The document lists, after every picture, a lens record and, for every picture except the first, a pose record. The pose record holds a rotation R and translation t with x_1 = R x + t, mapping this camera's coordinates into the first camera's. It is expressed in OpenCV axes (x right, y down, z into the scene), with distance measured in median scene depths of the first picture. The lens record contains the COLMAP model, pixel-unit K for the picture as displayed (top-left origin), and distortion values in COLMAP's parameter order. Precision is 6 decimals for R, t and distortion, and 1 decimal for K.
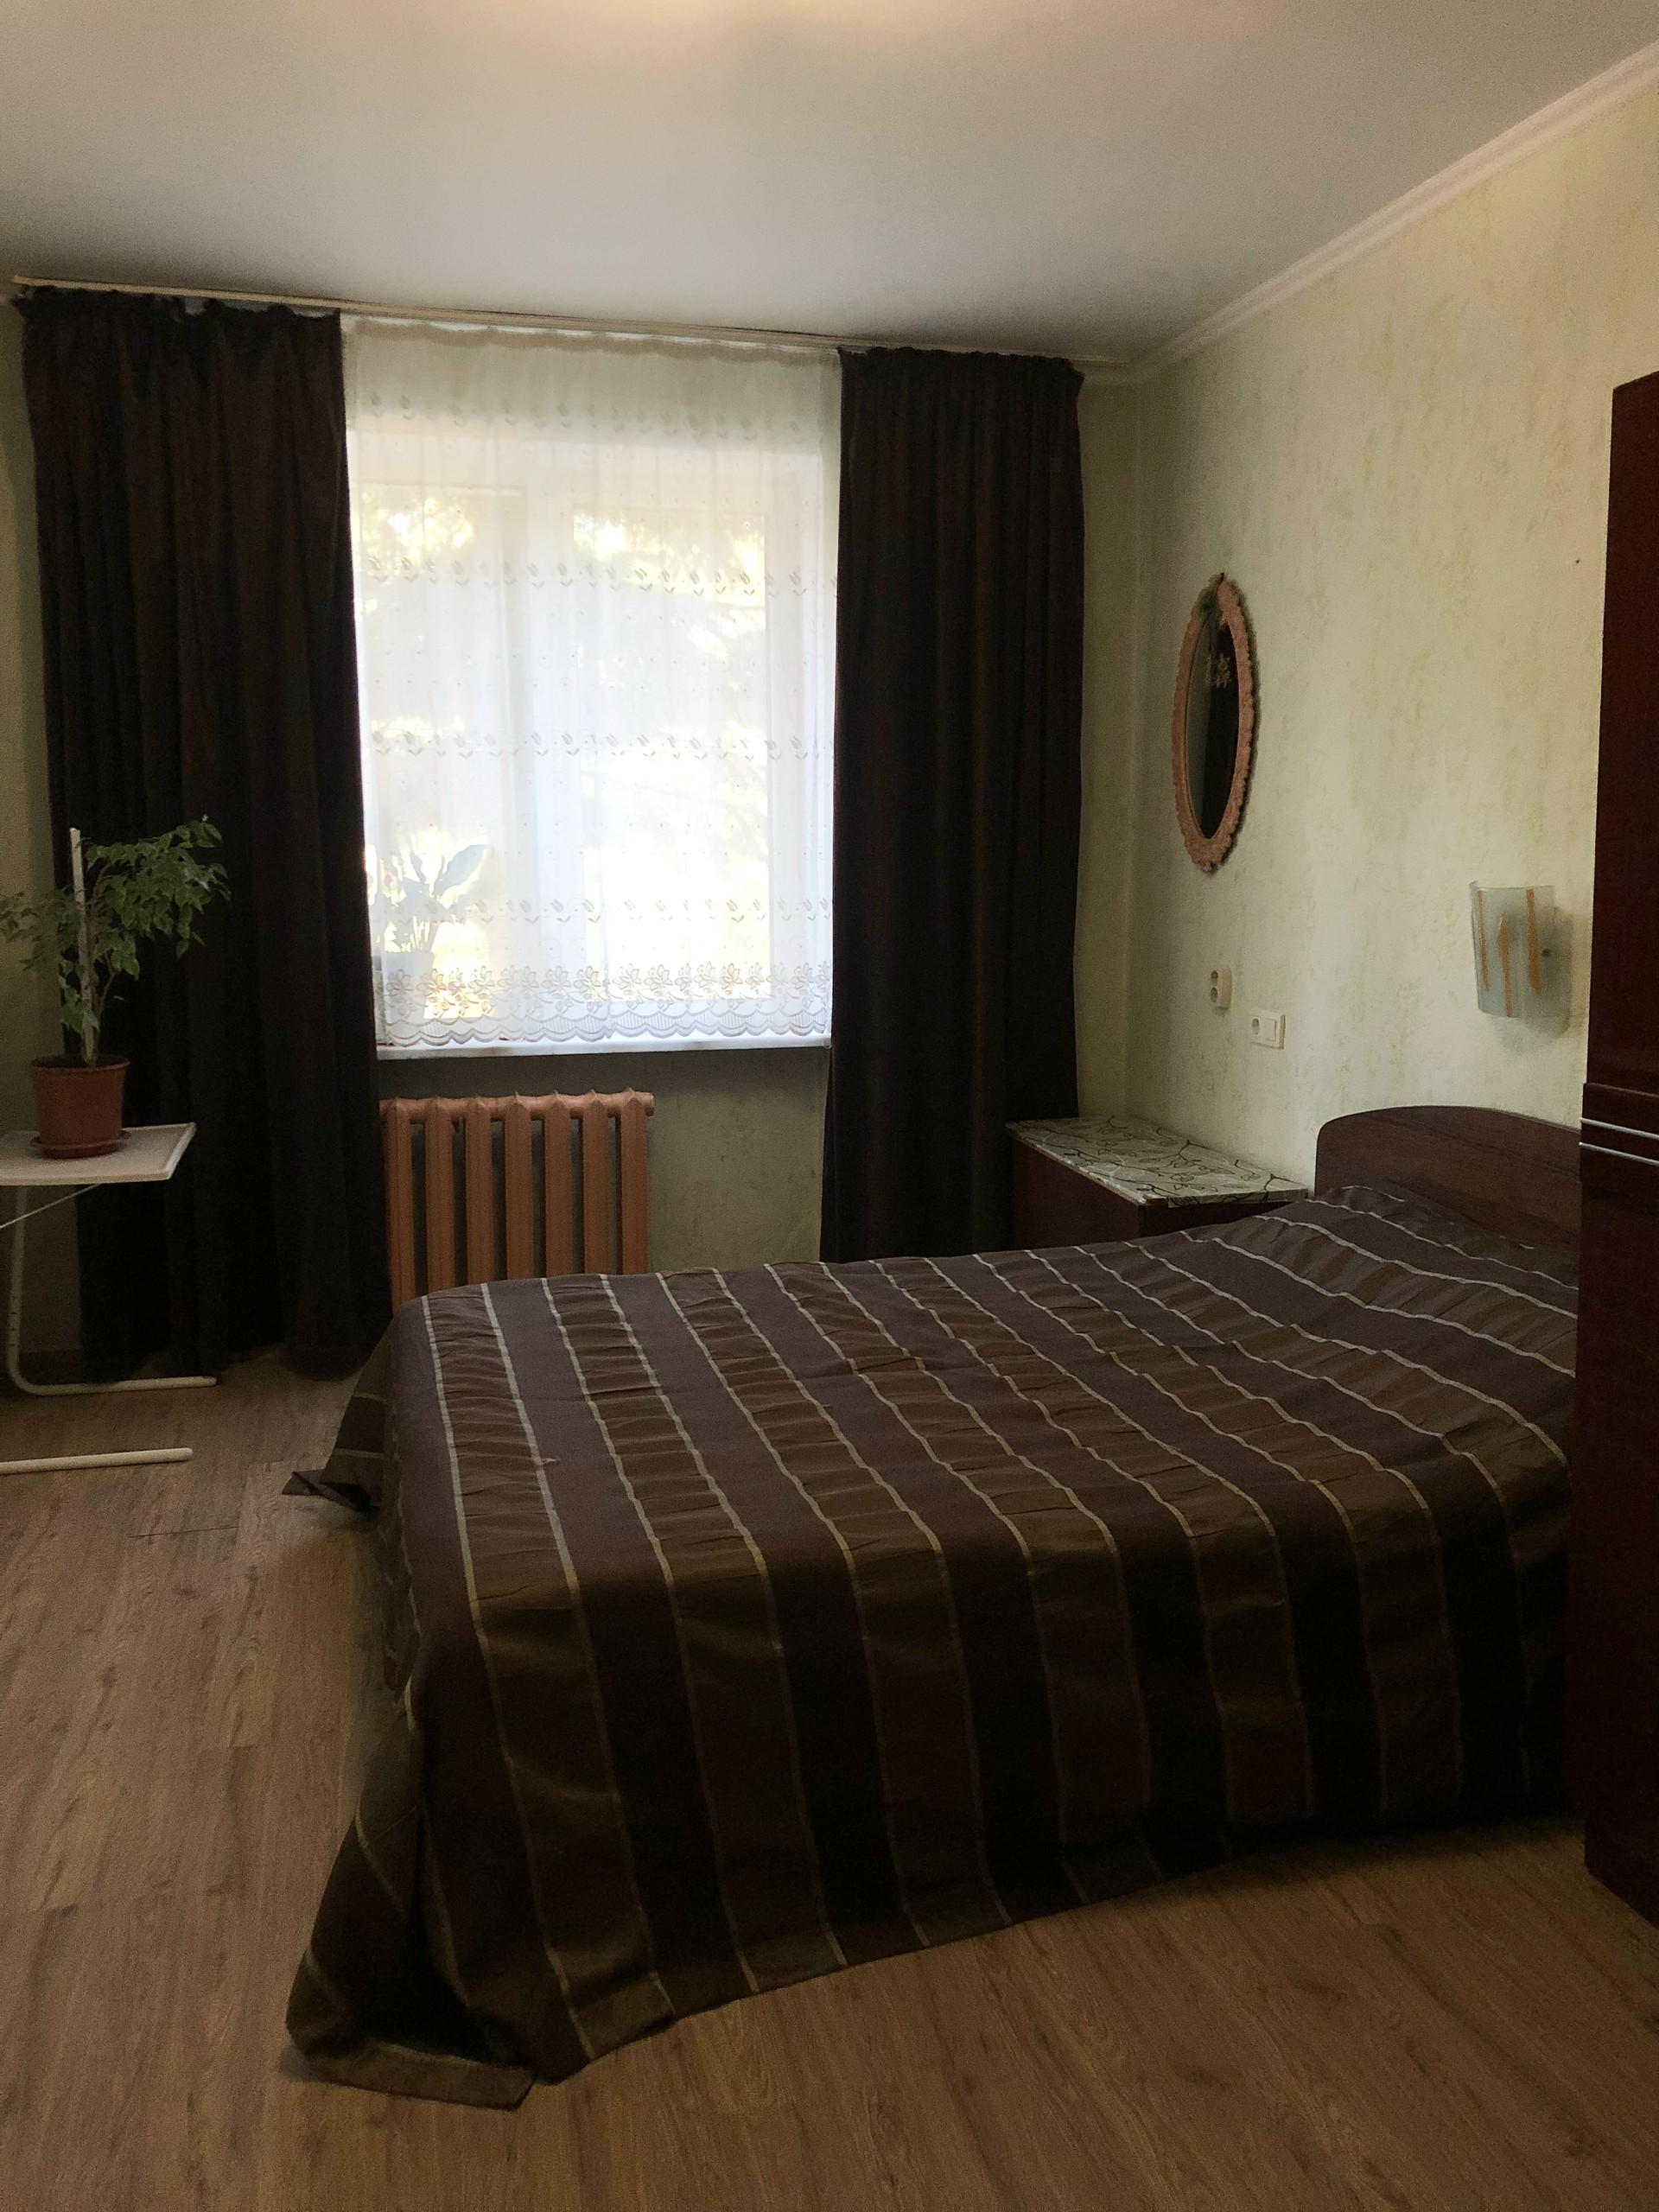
lens RADIAL K [[1801.7, 0, 828.8], [0, 1801.7, 1110.1], [0, 0, 1]] dist [0.045520, -0.044838]
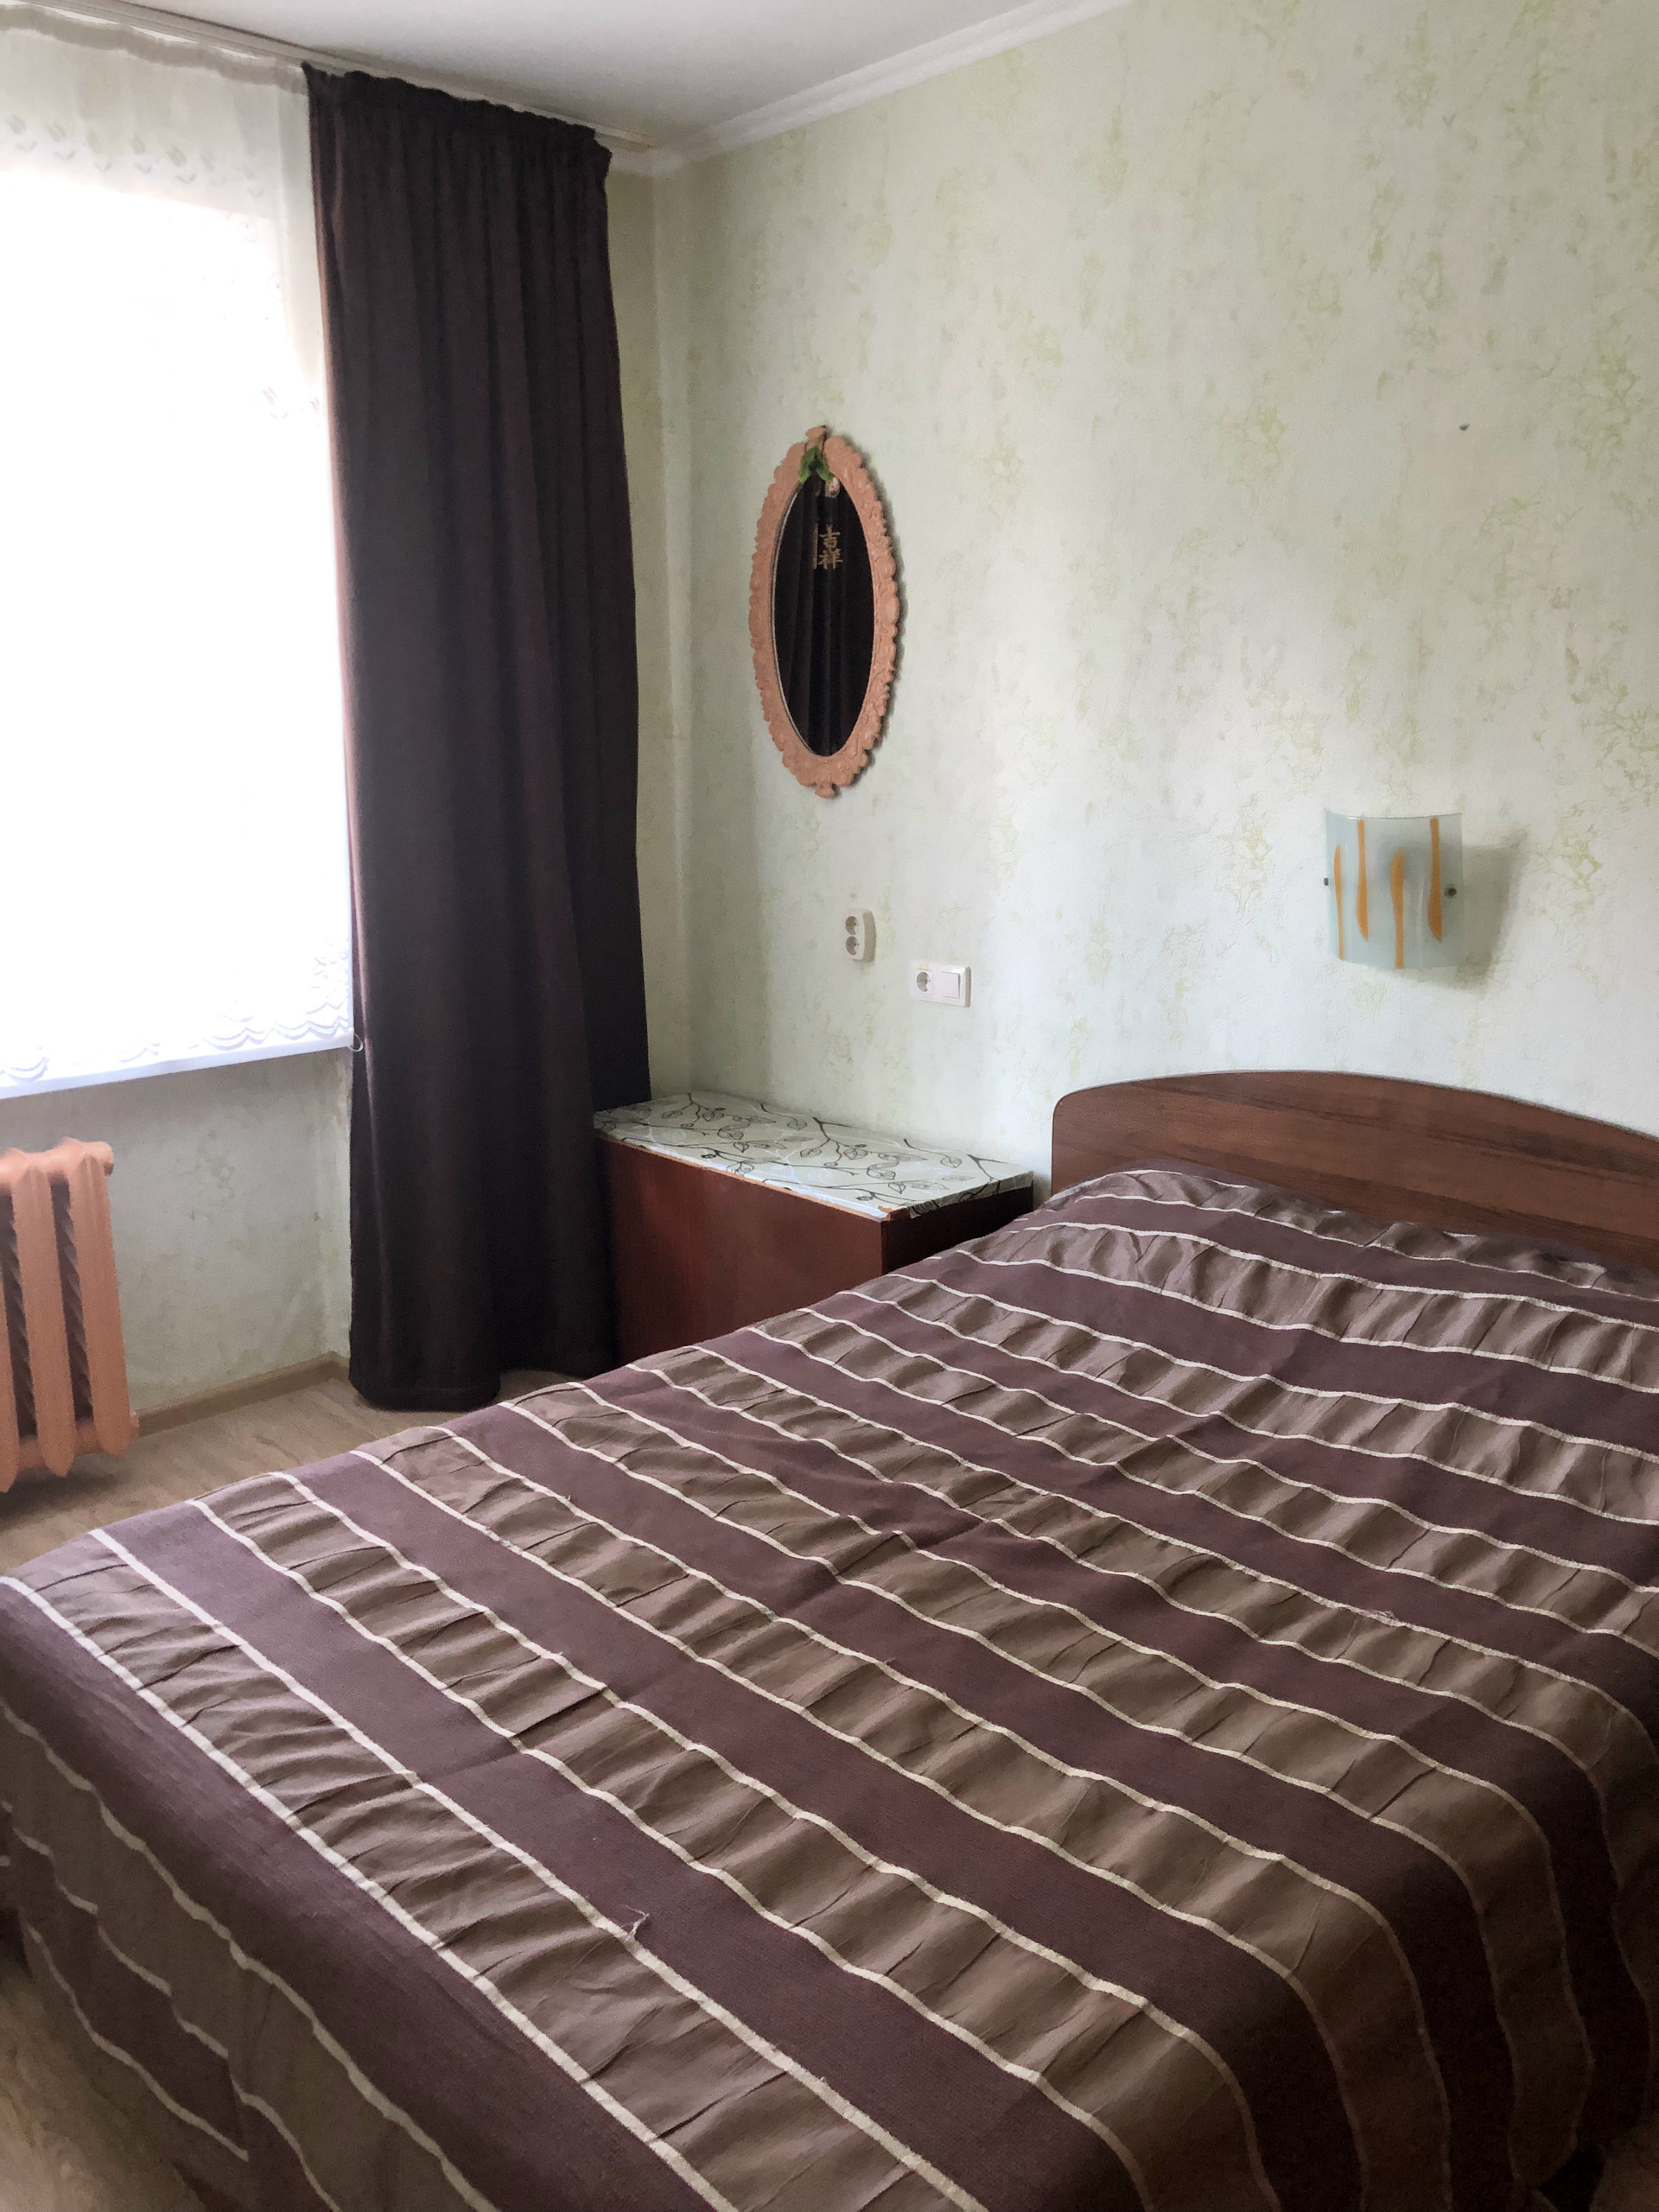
lens RADIAL K [[1801.7, 0, 832.7], [0, 1801.7, 1099.1], [0, 0, 1]] dist [0.045520, -0.044838]
pose [[0.875195, -0.113192, 0.470342, -0.198647], [0.088903, 0.993316, 0.073623, -0.057008], [-0.475531, -0.022620, 0.879408, 0.281161]]
